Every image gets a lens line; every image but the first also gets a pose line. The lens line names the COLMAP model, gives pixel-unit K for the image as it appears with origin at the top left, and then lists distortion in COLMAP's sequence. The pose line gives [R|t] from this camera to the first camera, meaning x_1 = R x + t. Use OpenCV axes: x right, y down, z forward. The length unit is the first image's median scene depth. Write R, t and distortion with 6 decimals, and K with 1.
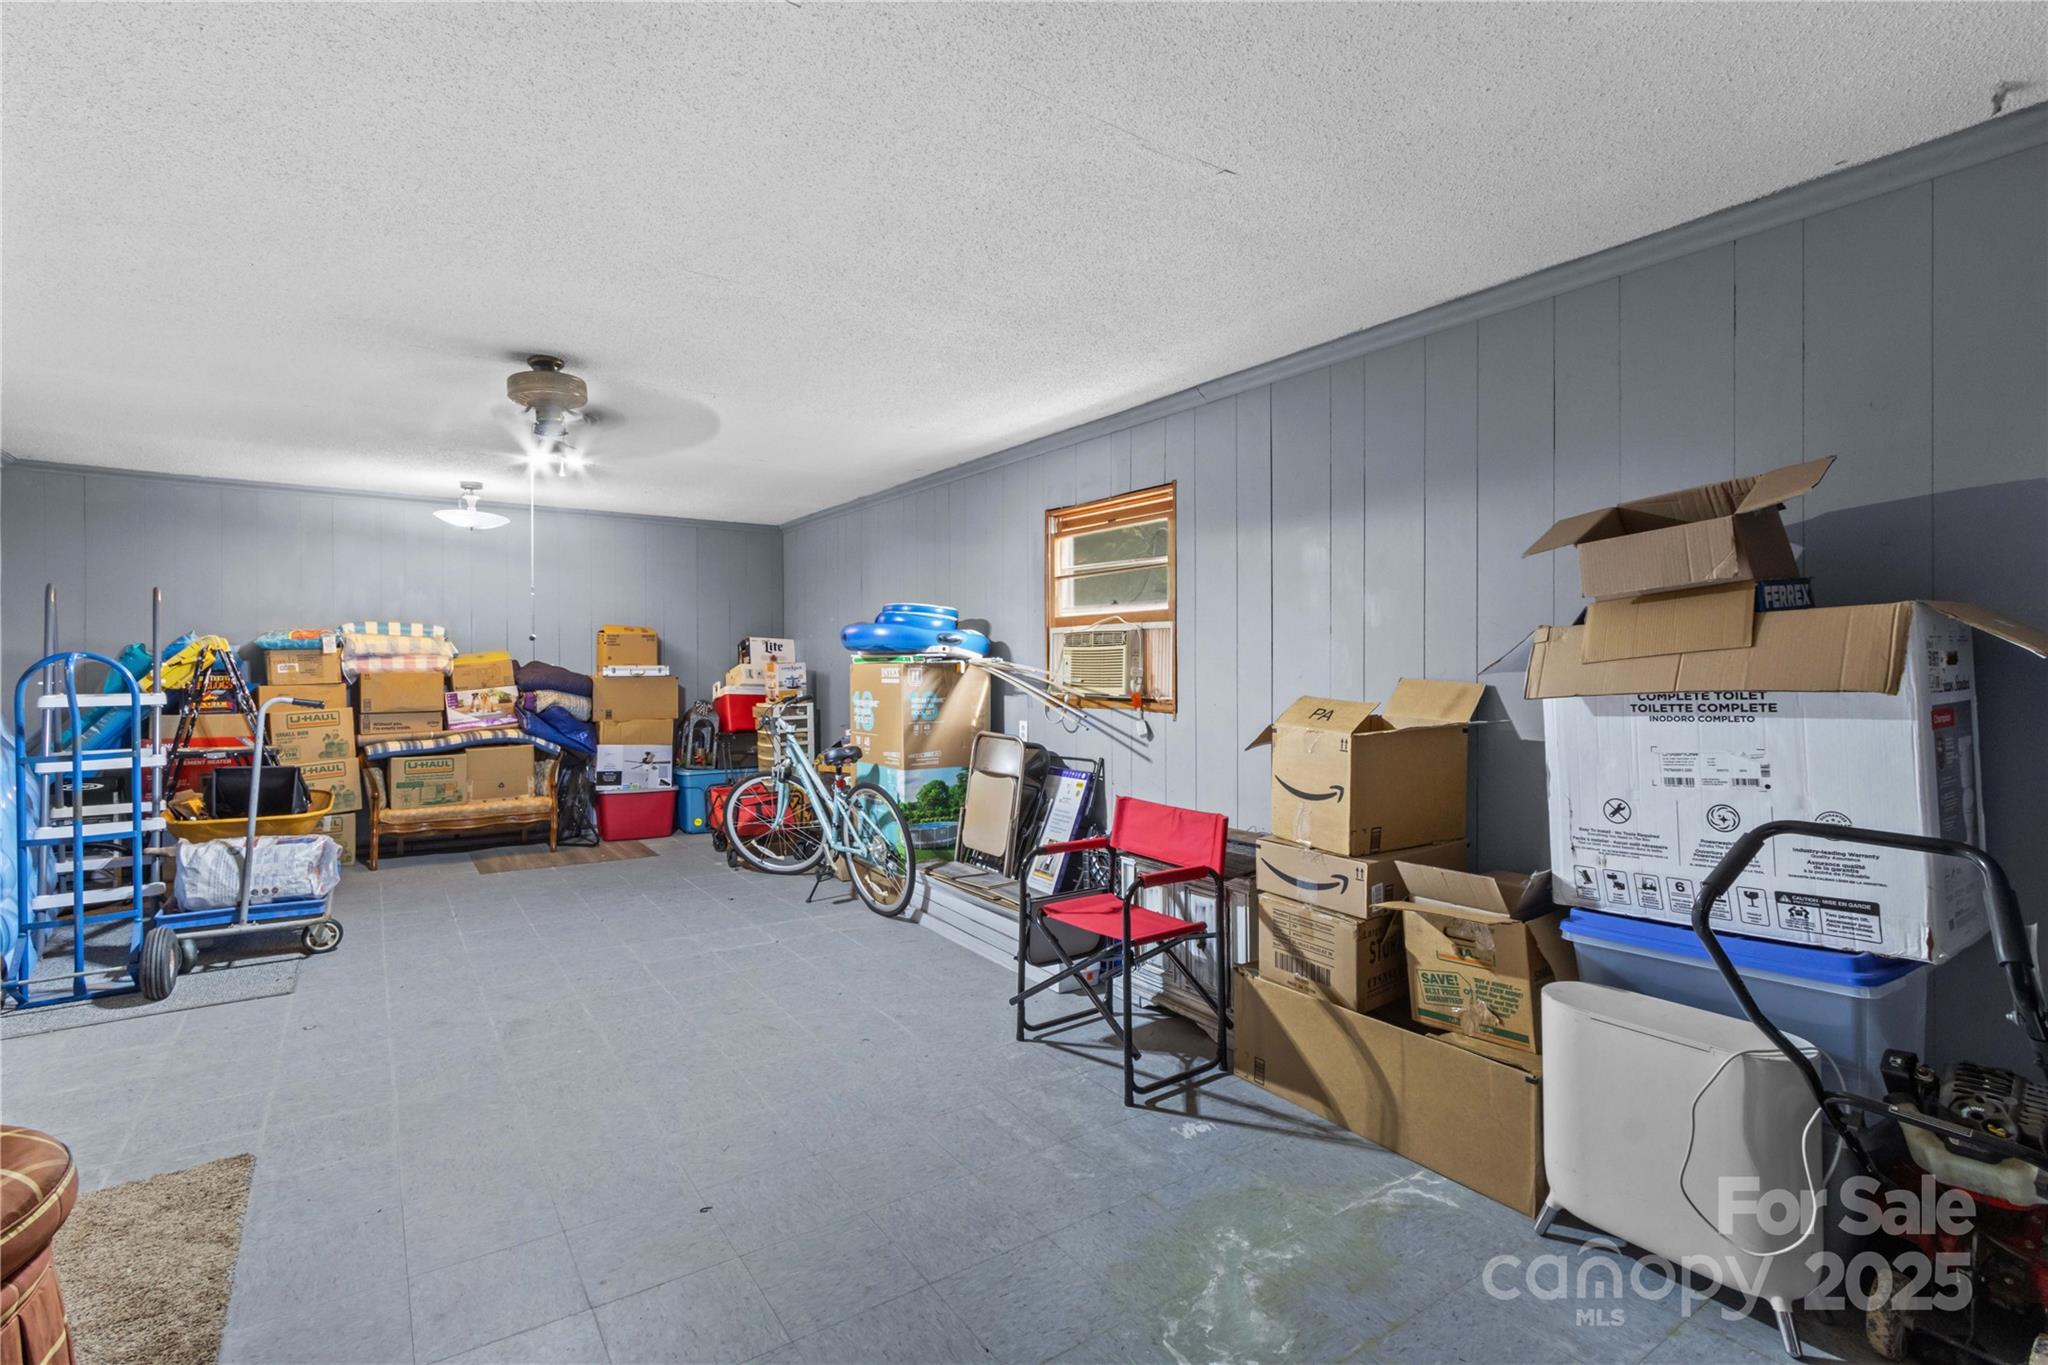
lens RADIAL K [[954.2, 0, 1000.0], [0, 954.2, 667.3], [0, 0, 1]] dist [0.000663, -0.000724]
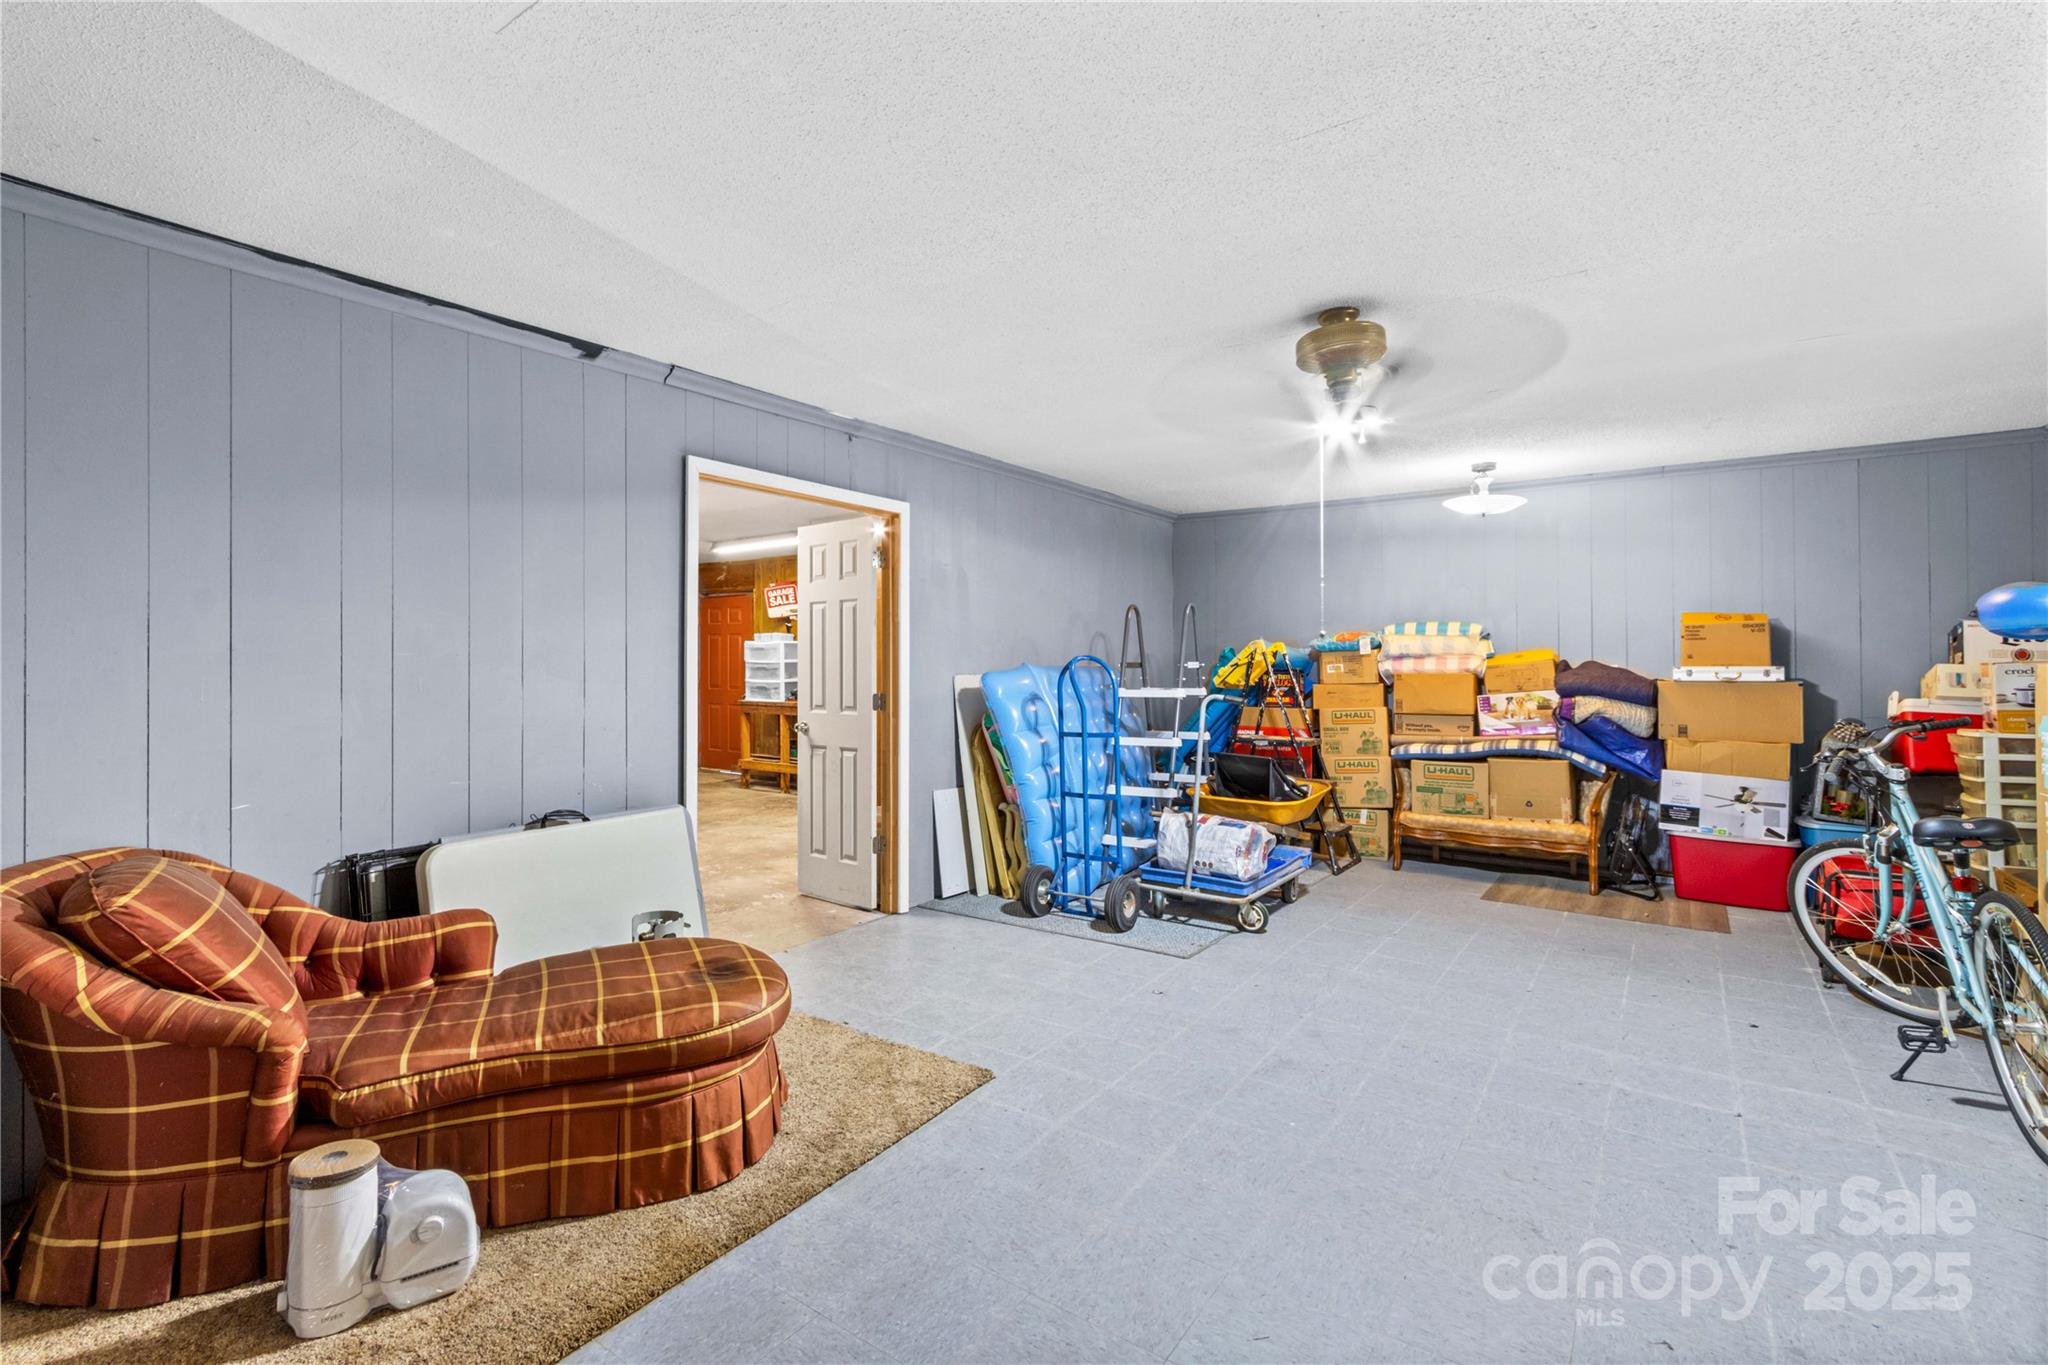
lens RADIAL K [[954.2, 0, 1000.0], [0, 954.2, 667.3], [0, 0, 1]] dist [0.000663, -0.000724]
pose [[0.312102, 0.003187, -0.950043, 0.158763], [-0.002364, 0.999994, 0.002577, -0.002262], [0.950046, 0.001442, 0.312108, 0.275486]]
